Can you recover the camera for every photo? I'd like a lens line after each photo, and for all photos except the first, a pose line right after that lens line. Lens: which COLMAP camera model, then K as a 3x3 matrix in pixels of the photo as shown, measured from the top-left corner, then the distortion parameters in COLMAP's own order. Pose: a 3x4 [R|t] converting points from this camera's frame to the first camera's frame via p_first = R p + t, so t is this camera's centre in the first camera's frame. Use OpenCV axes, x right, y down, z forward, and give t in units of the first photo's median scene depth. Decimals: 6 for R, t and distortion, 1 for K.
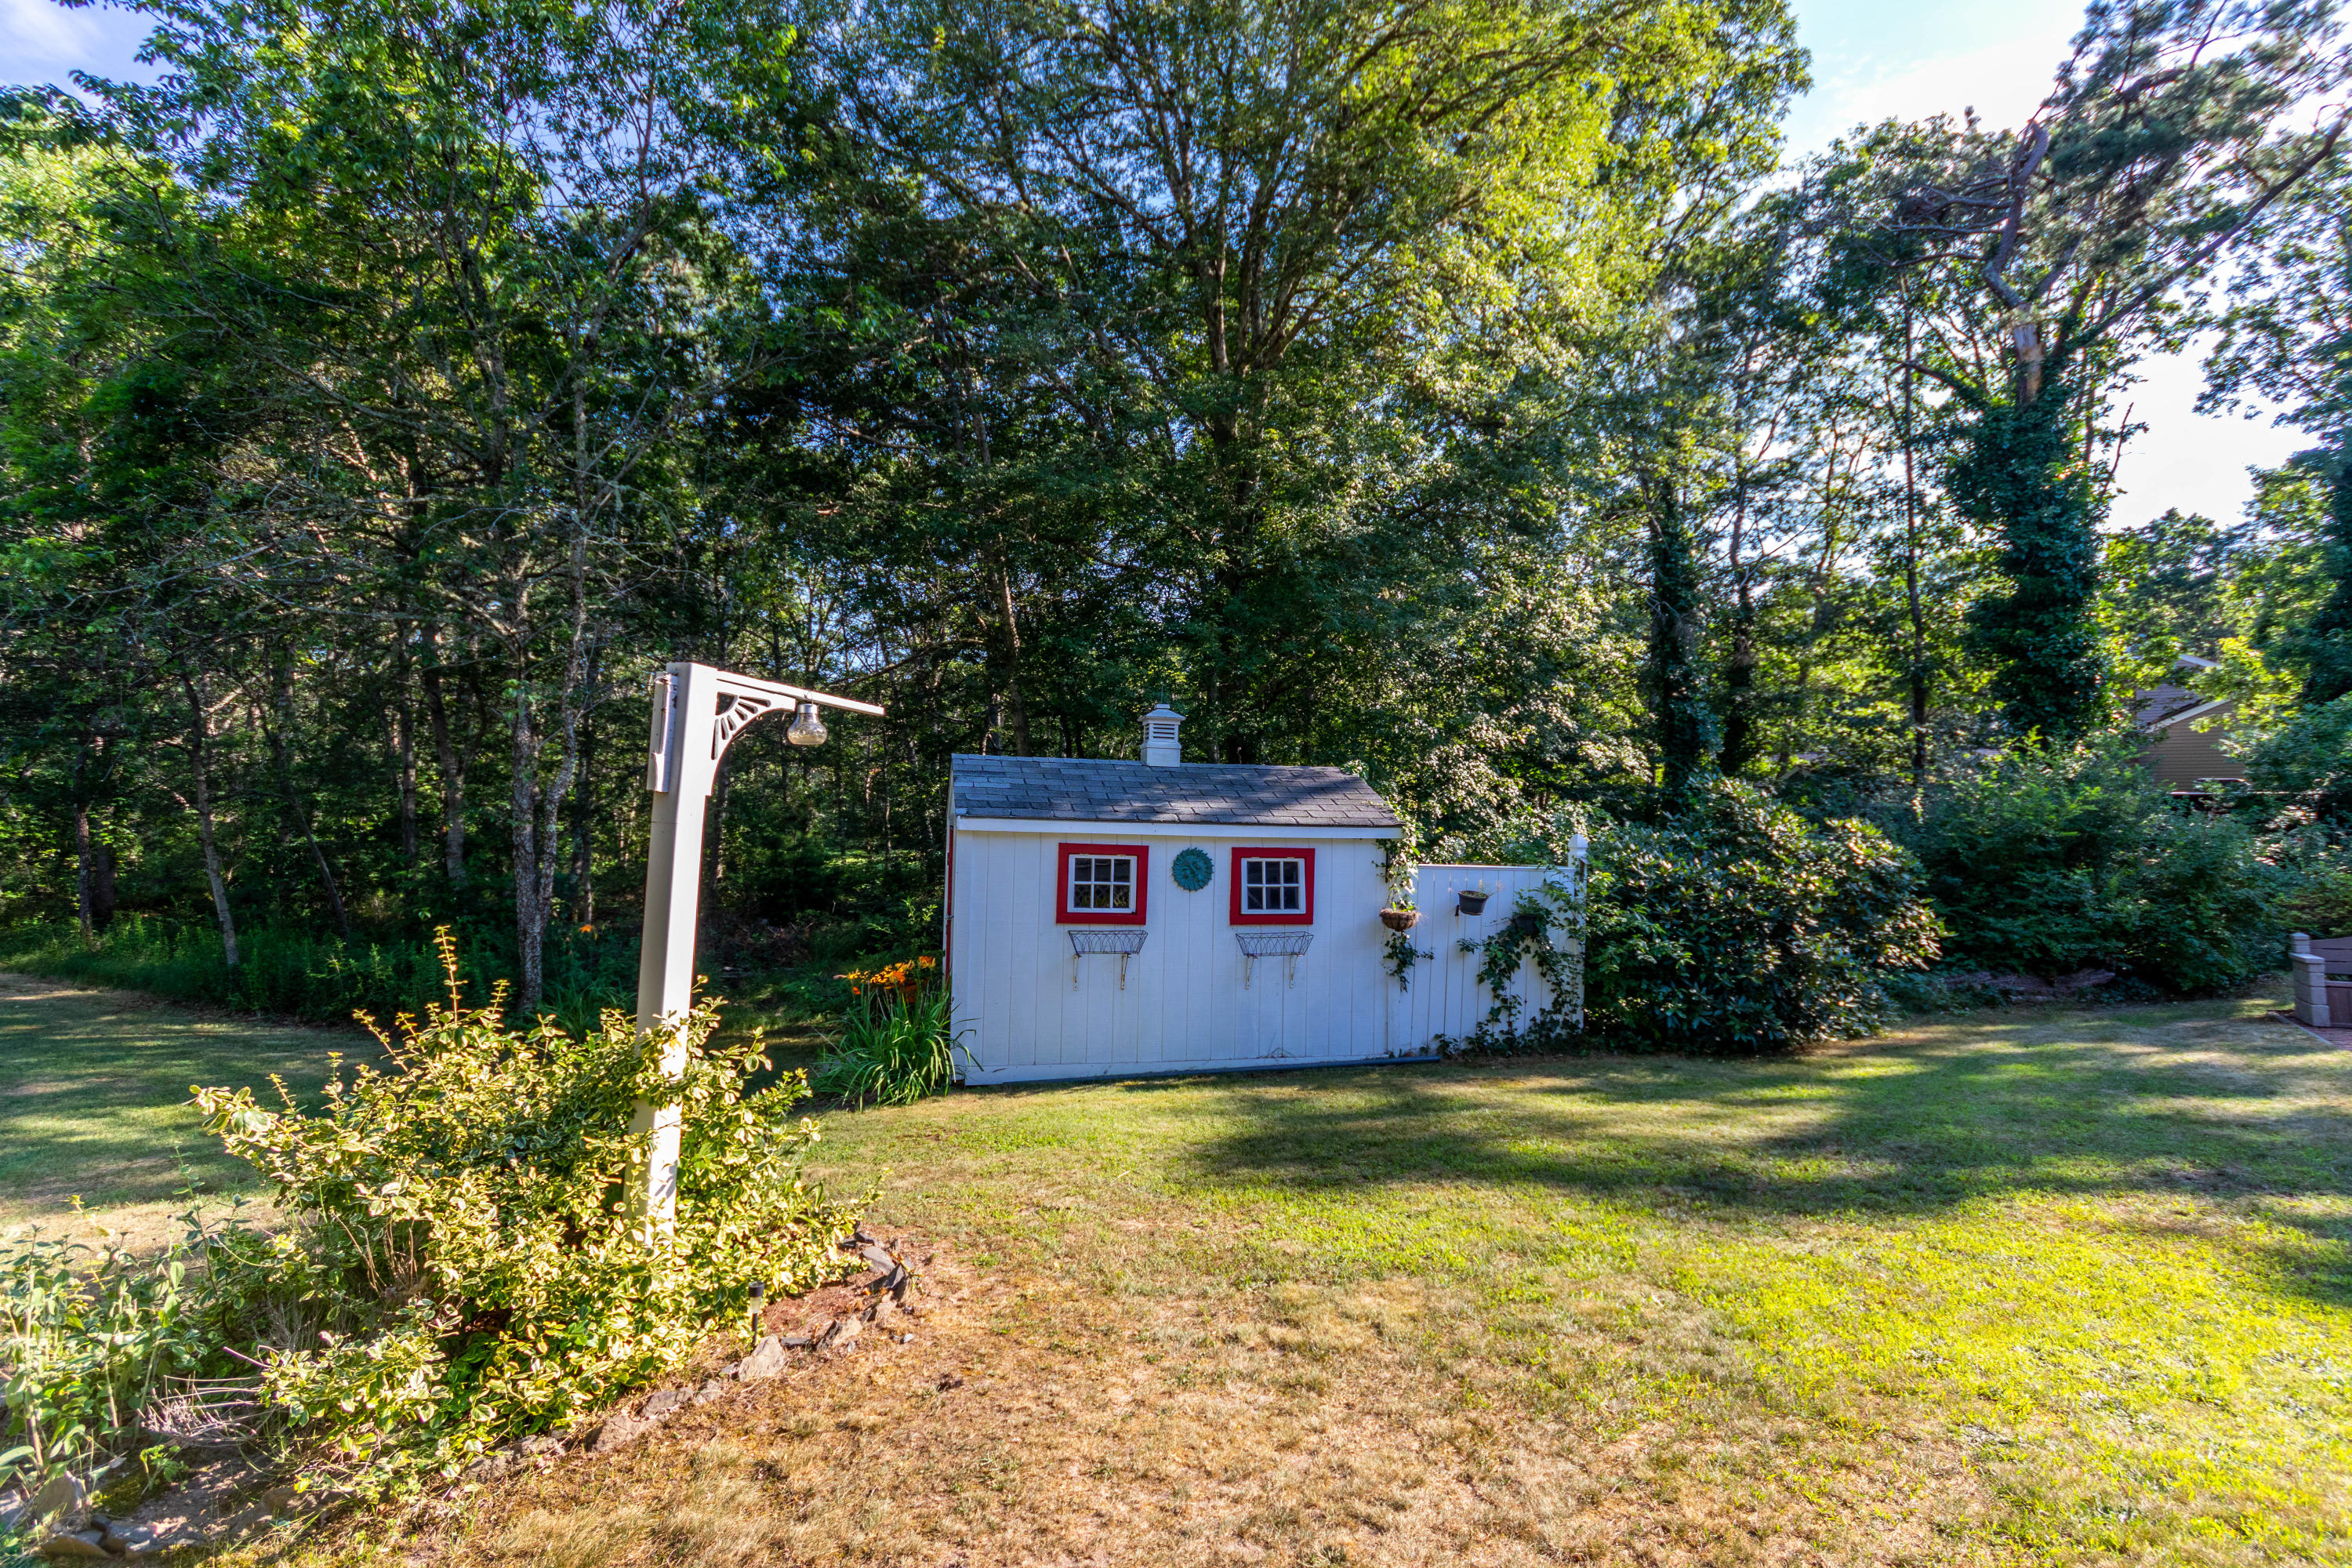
lens RADIAL K [[1116.2, 0, 1174.9], [0, 1116.2, 790.0], [0, 0, 1]] dist [0.000221, -0.005756]
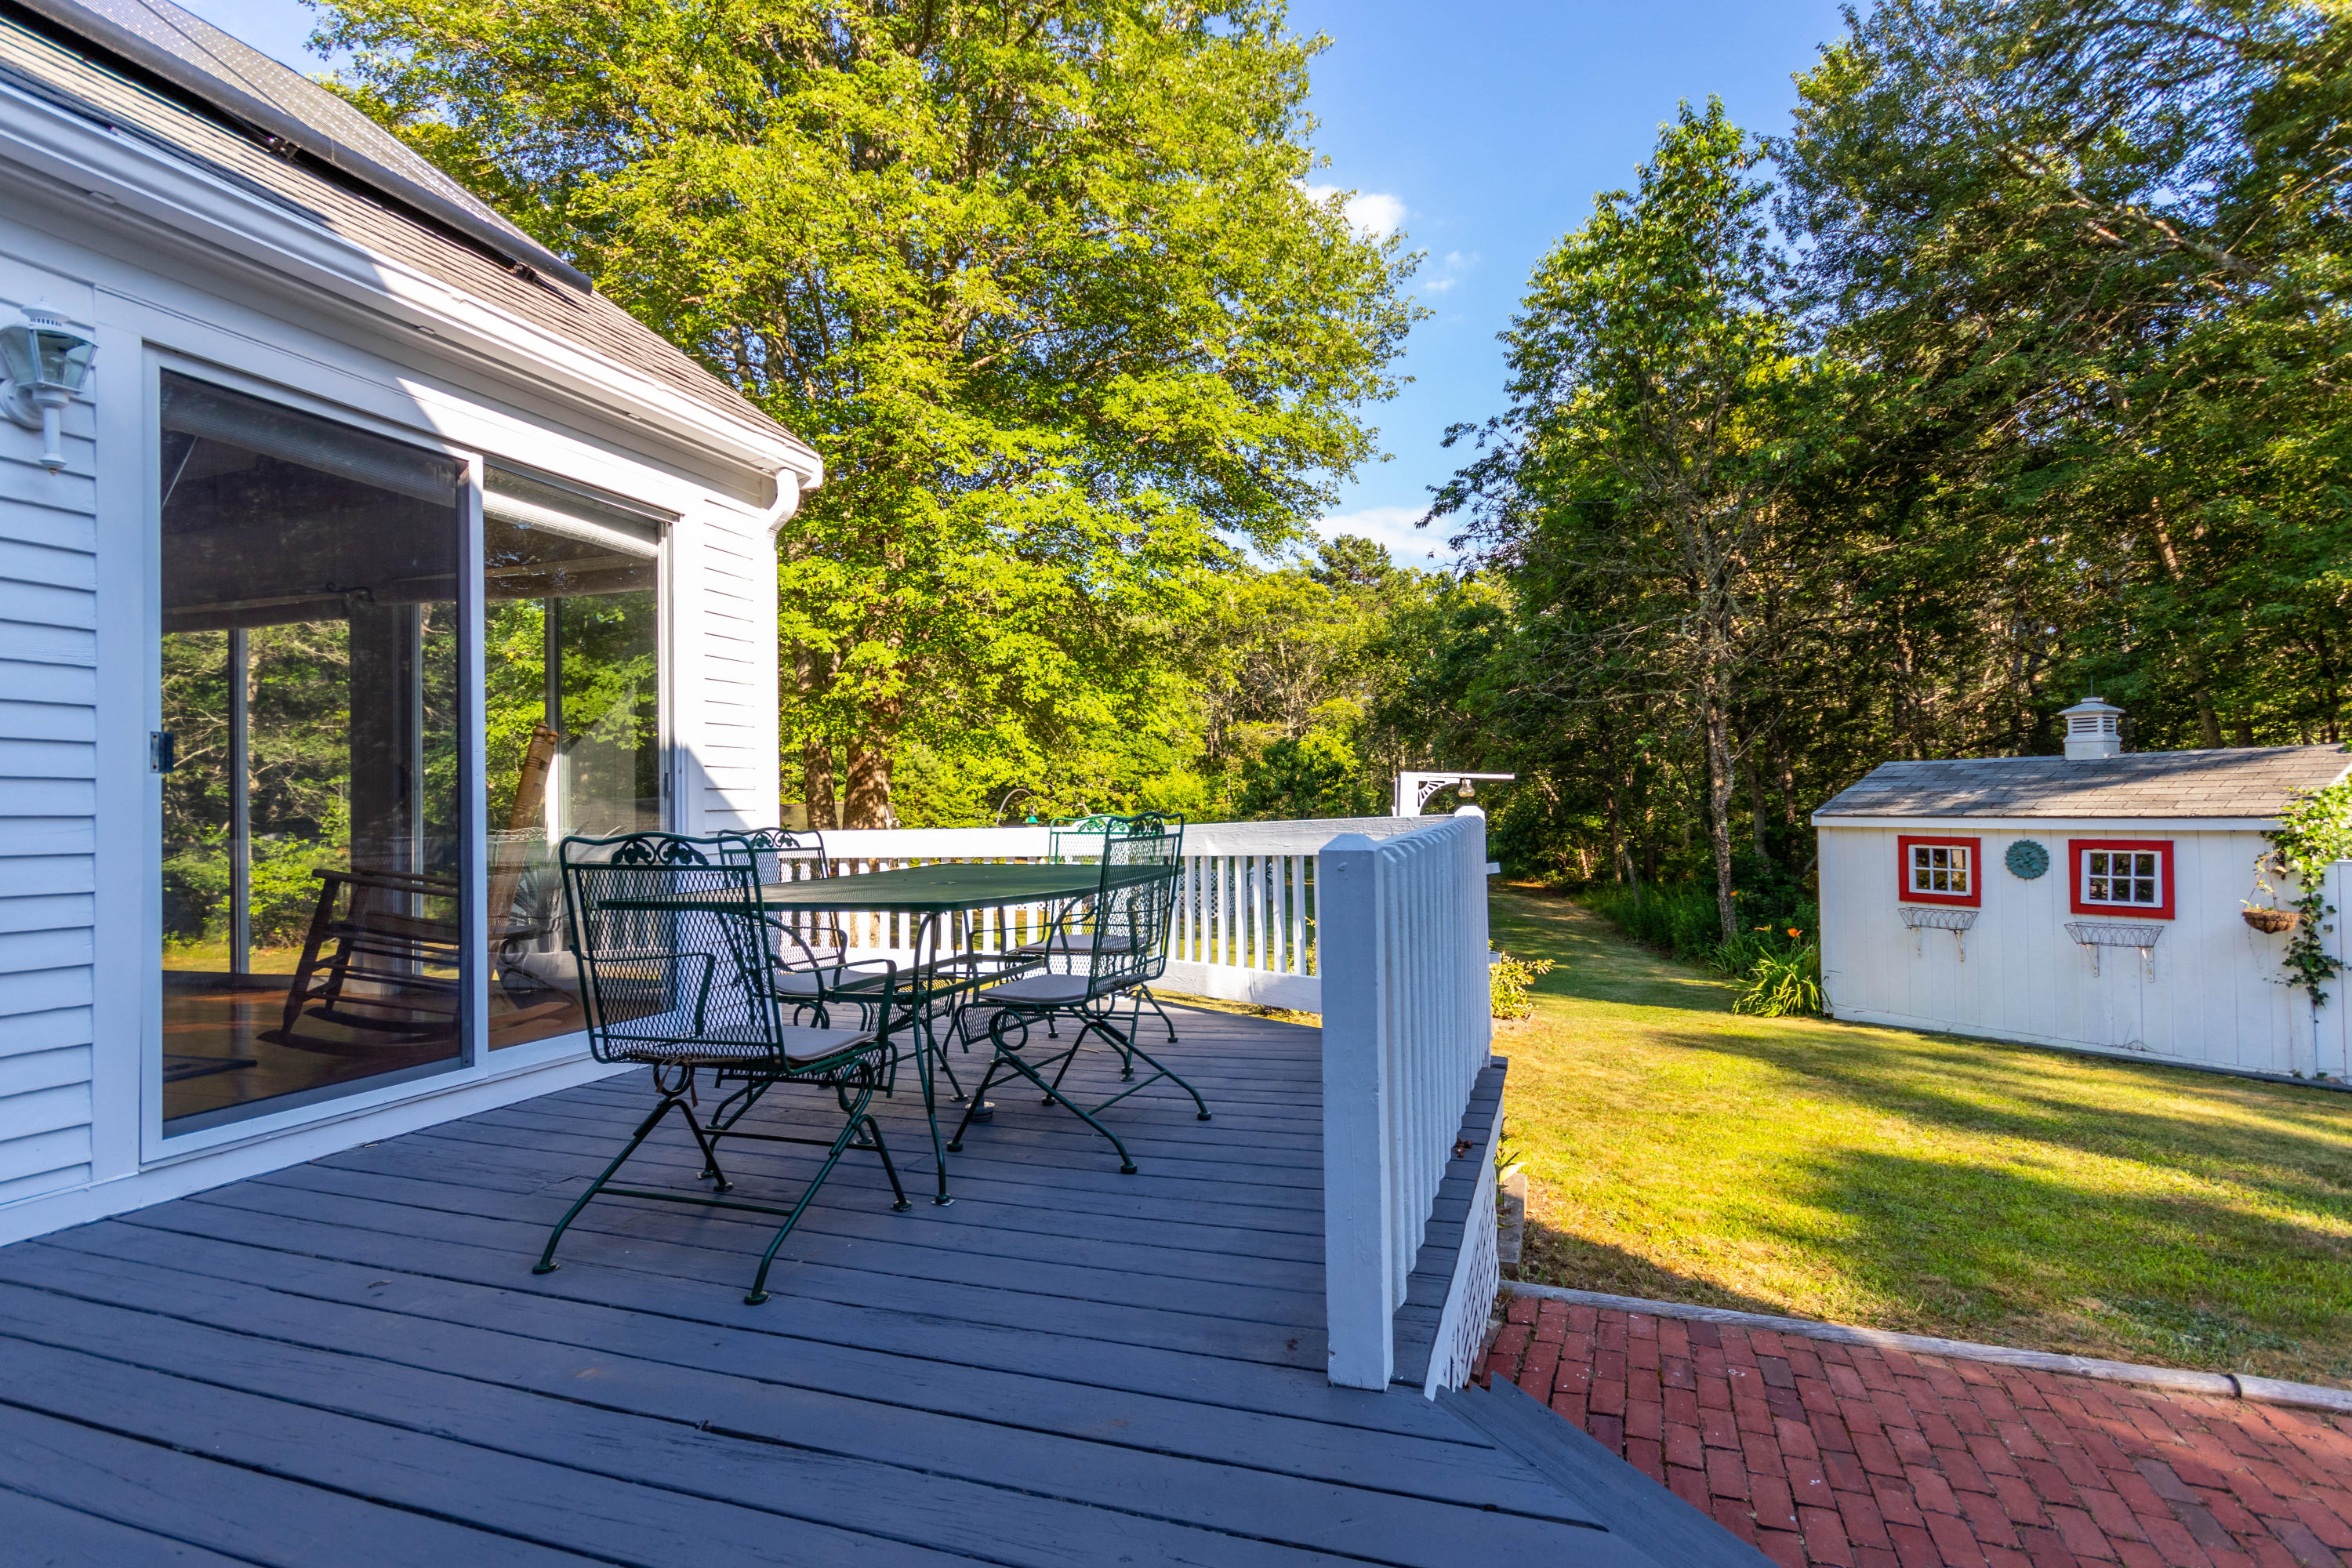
lens RADIAL K [[1116.2, 0, 1174.9], [0, 1116.2, 790.0], [0, 0, 1]] dist [0.000221, -0.005756]
pose [[0.065812, -0.053508, -0.996396, 1.073209], [0.043106, 0.997781, -0.050735, 0.022627], [0.996901, -0.039612, 0.067972, 0.096423]]
